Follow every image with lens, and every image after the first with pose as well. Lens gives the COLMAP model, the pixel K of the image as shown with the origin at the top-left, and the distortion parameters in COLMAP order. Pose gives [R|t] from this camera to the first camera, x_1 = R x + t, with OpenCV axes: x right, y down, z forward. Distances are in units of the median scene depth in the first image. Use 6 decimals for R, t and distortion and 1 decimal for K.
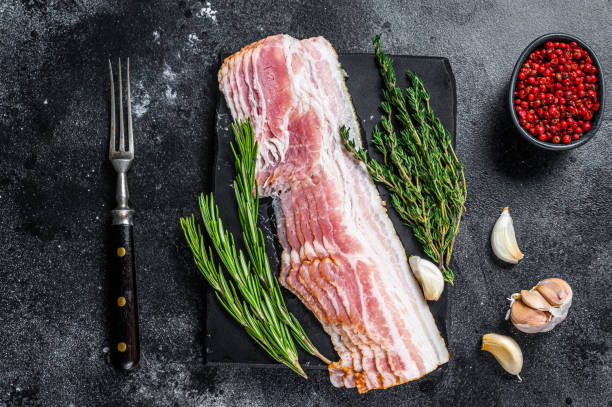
lens RADIAL K [[949.0, 0, 306.0], [0, 949.0, 203.5], [0, 0, 1]] dist [-0.031924, -0.004373]
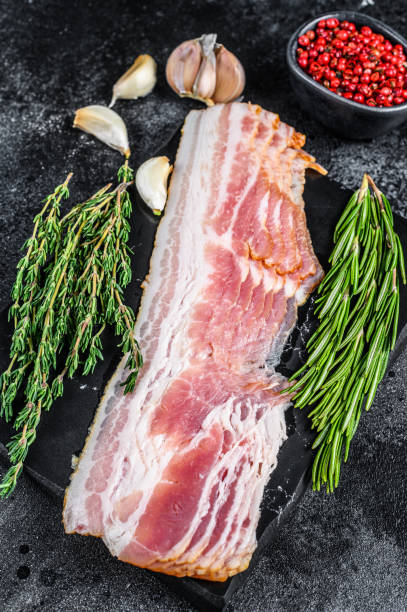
lens RADIAL K [[949.0, 0, 203.5], [0, 949.0, 306.0], [0, 0, 1]] dist [-0.031924, -0.004373]
pose [[-0.838809, -0.480728, 0.255537, -0.146154], [0.536143, -0.647843, 0.541156, -0.374978], [-0.094602, 0.590931, 0.801156, 0.439343]]
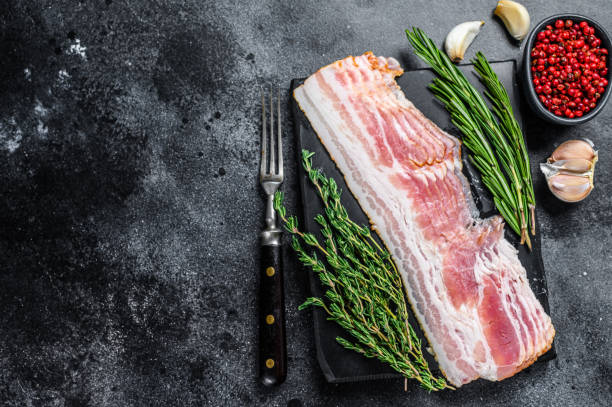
lens RADIAL K [[949.0, 0, 306.0], [0, 949.0, 203.5], [0, 0, 1]] dist [-0.031924, -0.004373]
pose [[-0.990555, 0.134715, -0.025527, 0.179837], [-0.136705, -0.955991, 0.259600, -0.236560], [0.010568, 0.260638, 0.965379, -0.009035]]
